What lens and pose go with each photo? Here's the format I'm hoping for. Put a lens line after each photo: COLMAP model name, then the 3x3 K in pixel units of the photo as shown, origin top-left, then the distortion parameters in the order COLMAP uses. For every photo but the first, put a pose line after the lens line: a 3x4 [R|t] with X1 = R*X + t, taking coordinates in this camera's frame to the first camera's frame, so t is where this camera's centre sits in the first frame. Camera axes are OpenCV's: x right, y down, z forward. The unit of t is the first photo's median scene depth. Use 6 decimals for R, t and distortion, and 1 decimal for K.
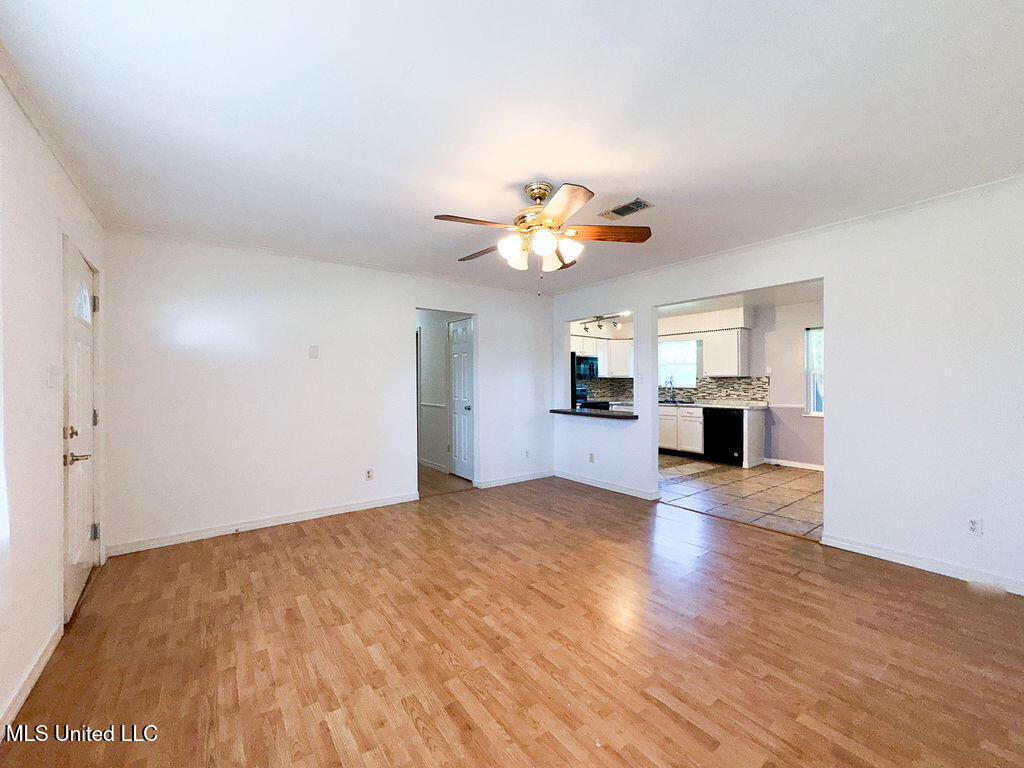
lens RADIAL K [[417.3, 0, 508.5], [0, 417.3, 384.0], [0, 0, 1]] dist [-0.038038, 0.016621]
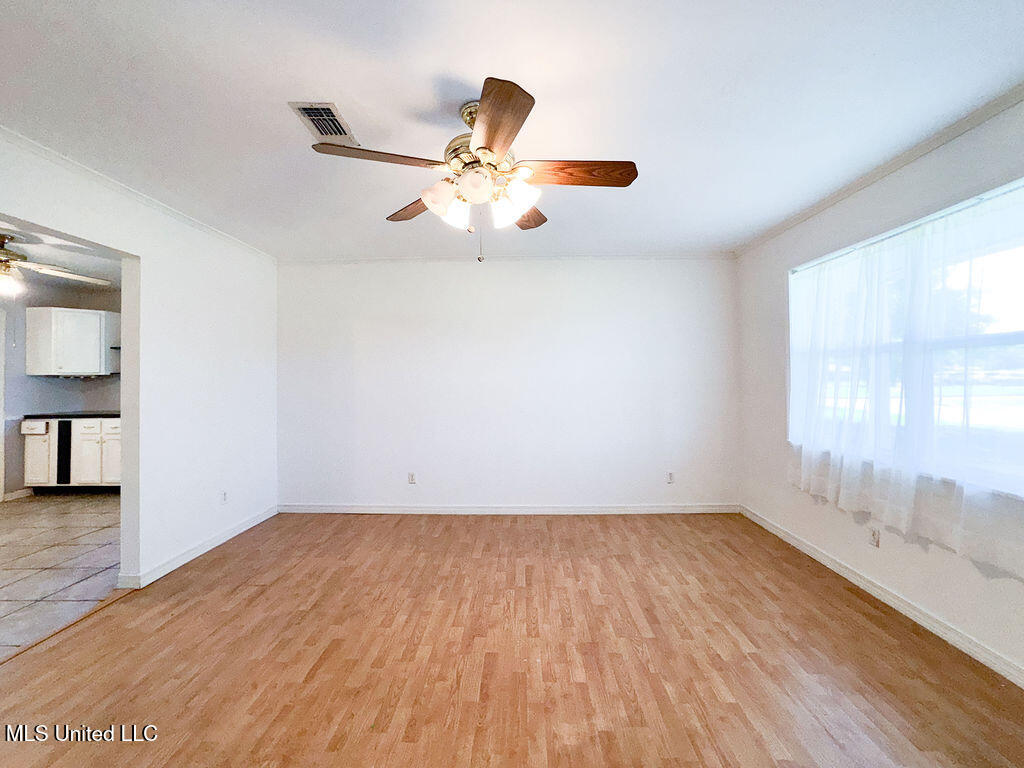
lens RADIAL K [[441.2, 0, 514.7], [0, 441.2, 369.3], [0, 0, 1]] dist [-0.037059, 0.017468]
pose [[-0.795881, 0.022020, 0.605053, -0.429686], [0.013200, 0.999732, -0.019021, -0.012852], [-0.605310, -0.007151, -0.795958, 1.588060]]
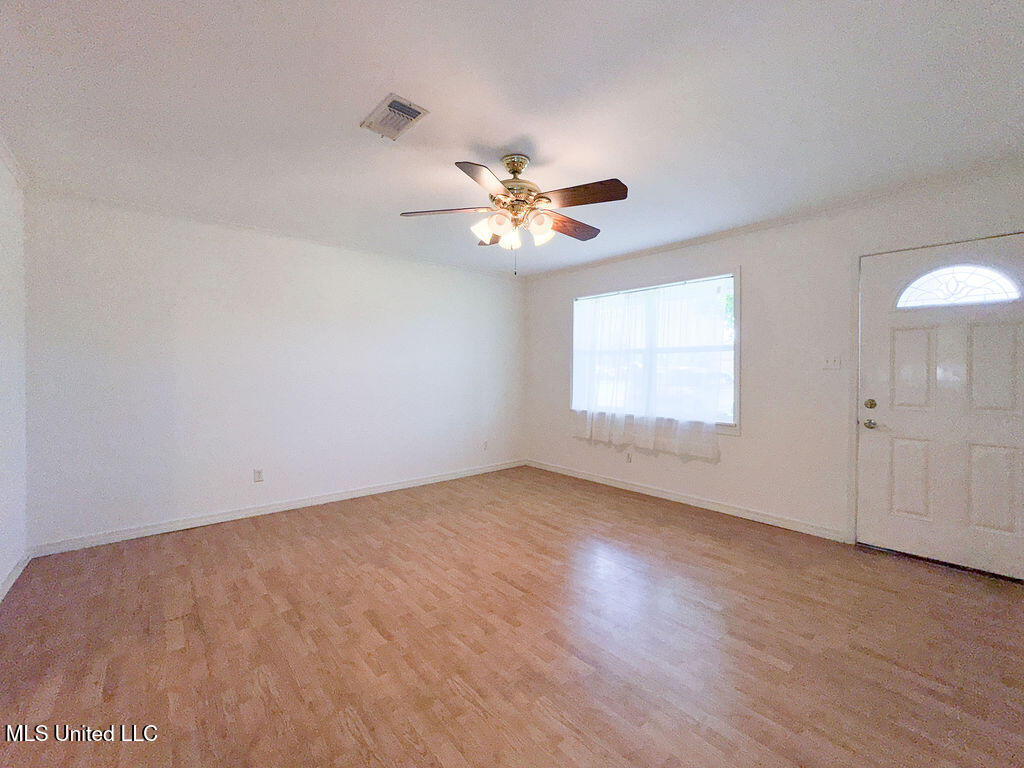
lens RADIAL K [[428.7, 0, 519.9], [0, 428.7, 373.4], [0, 0, 1]] dist [-0.042540, 0.019853]
pose [[-0.995366, 0.001289, -0.096147, 0.161172], [0.000359, 0.999953, 0.009688, 0.003987], [0.096155, 0.009609, -0.995320, 2.008052]]
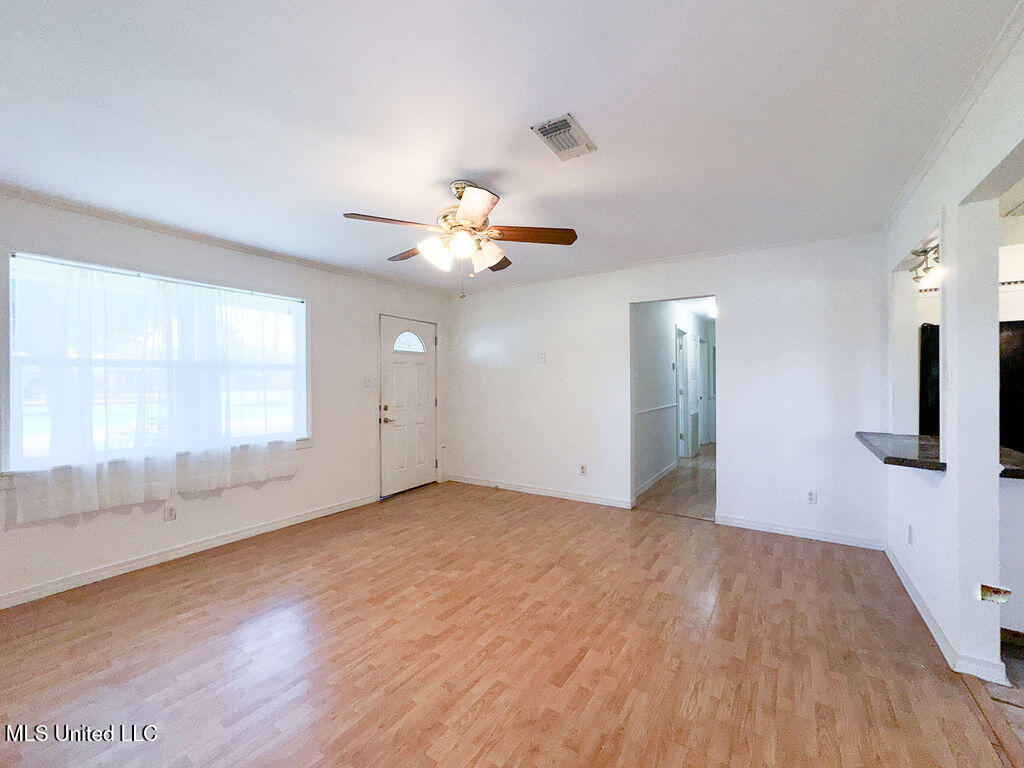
lens RADIAL K [[417.3, 0, 508.5], [0, 417.3, 384.0], [0, 0, 1]] dist [-0.038038, 0.016621]
pose [[0.336480, 0.009004, -0.941647, 1.040305], [0.001261, 0.999949, 0.010012, -0.024588], [0.941690, -0.004557, 0.336452, 0.785973]]
